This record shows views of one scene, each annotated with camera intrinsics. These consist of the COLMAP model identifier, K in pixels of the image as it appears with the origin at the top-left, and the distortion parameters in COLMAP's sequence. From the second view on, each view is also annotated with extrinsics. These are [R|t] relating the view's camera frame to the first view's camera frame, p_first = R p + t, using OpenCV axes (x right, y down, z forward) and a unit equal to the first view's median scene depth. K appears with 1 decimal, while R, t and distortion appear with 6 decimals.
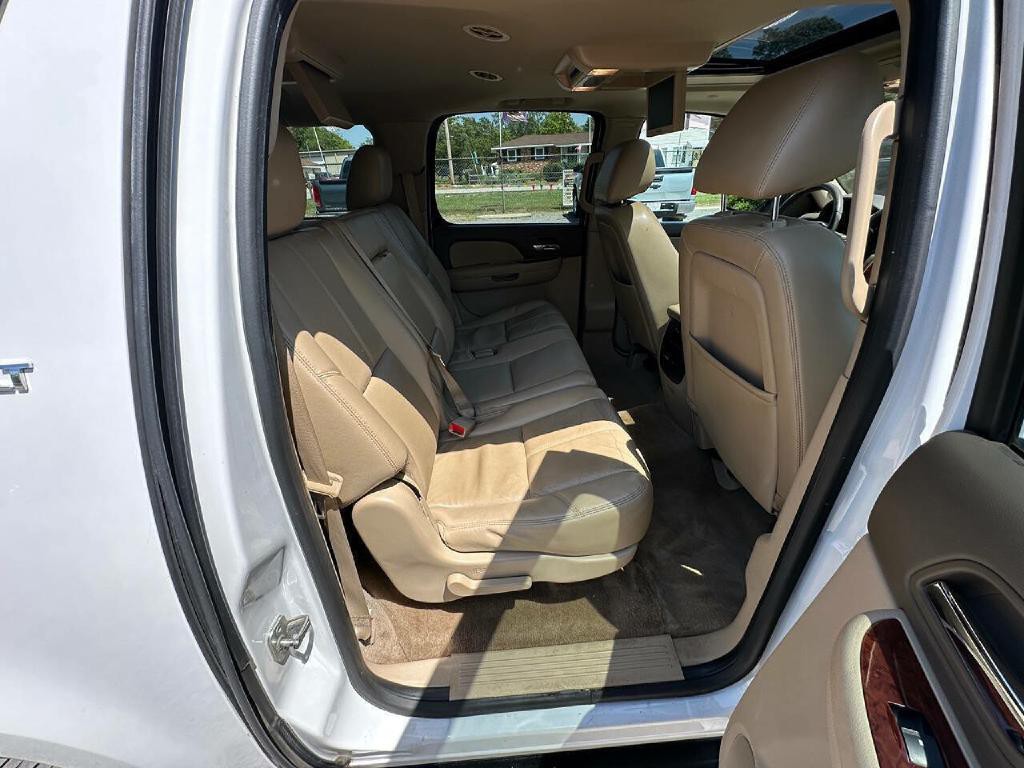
lens RADIAL K [[408.3, 0, 513.1], [0, 408.3, 383.1], [0, 0, 1]] dist [-0.003502, 0.000811]
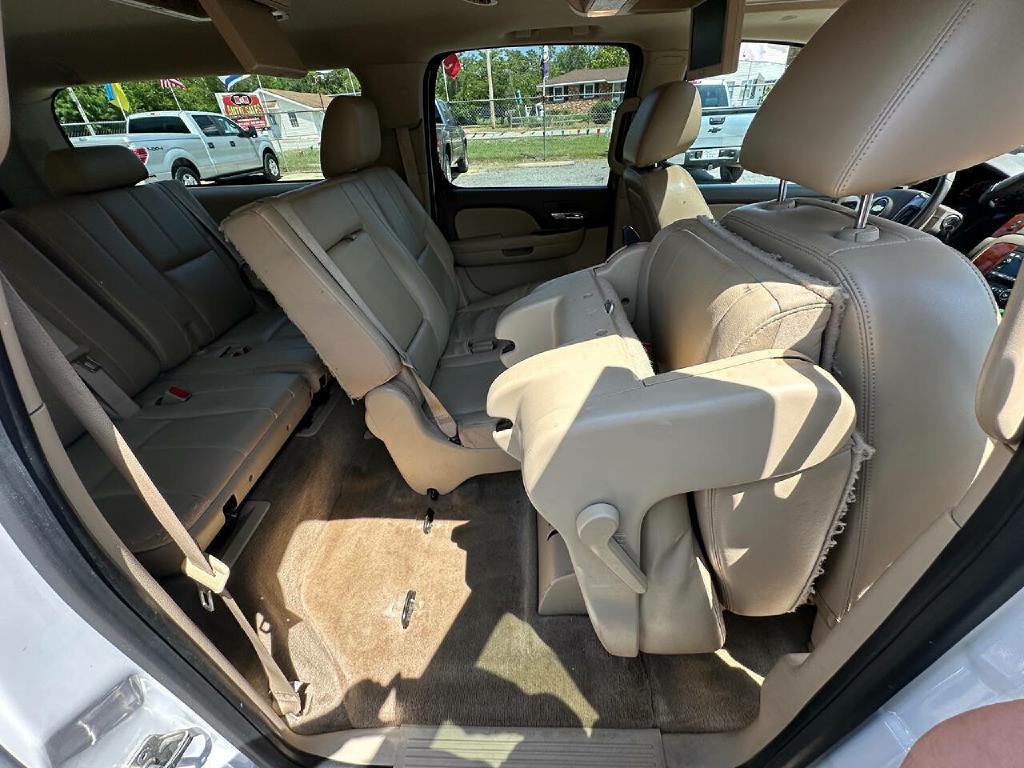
lens RADIAL K [[408.3, 0, 512.9], [0, 408.3, 383.9], [0, 0, 1]] dist [-0.003502, 0.000811]
pose [[0.995228, 0.042971, -0.087600, 0.058123], [-0.033178, 0.993341, 0.110331, -0.072455], [0.091758, -0.106898, 0.990027, 0.101983]]
